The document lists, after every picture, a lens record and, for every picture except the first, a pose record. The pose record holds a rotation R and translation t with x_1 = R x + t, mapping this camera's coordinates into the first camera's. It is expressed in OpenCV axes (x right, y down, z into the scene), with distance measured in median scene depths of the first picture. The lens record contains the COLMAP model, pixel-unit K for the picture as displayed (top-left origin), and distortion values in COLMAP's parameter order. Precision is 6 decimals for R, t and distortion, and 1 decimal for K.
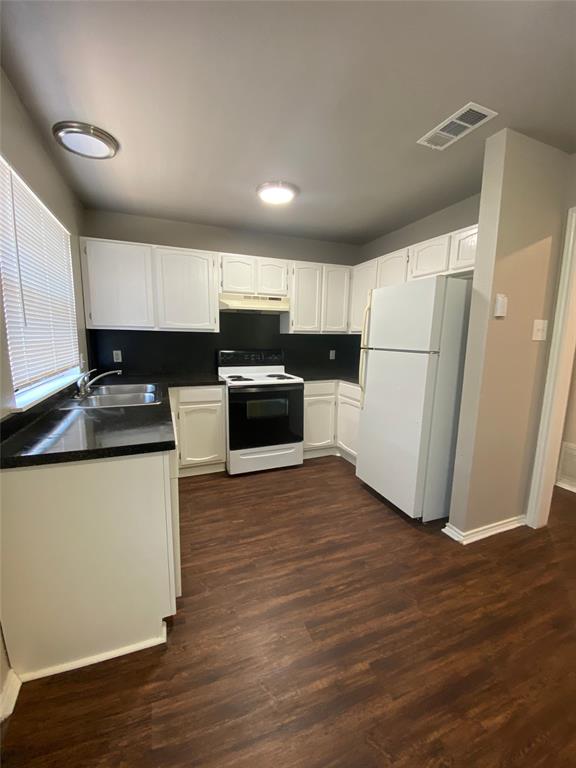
lens RADIAL K [[315.8, 0, 285.8], [0, 315.8, 385.9], [0, 0, 1]] dist [0.024586, -0.019843]
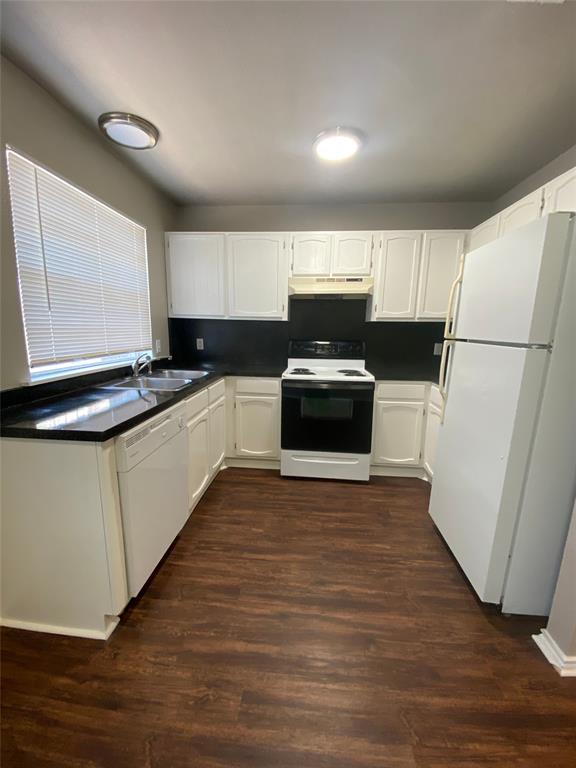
lens RADIAL K [[315.8, 0, 285.8], [0, 315.8, 385.9], [0, 0, 1]] dist [0.024586, -0.019843]
pose [[0.895053, 0.082623, -0.438239, 0.231436], [-0.074515, 0.996581, 0.035700, -0.013198], [0.439690, 0.000702, 0.898149, 0.193475]]
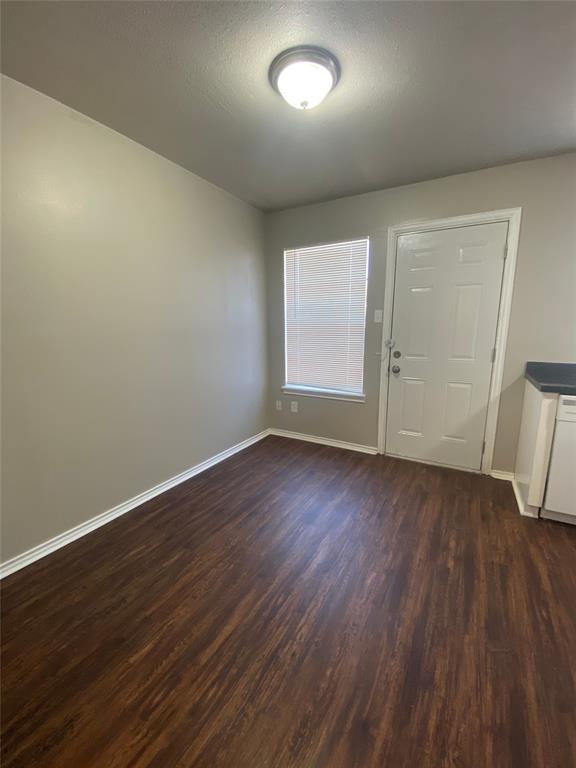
lens RADIAL K [[310.7, 0, 288.0], [0, 310.7, 384.0], [0, 0, 1]] dist [0.018292, -0.022897]
pose [[-0.780198, 0.098184, -0.617779, 0.703598], [-0.105437, 0.952833, 0.284592, -0.058350], [0.616583, 0.287175, -0.733046, 0.622870]]
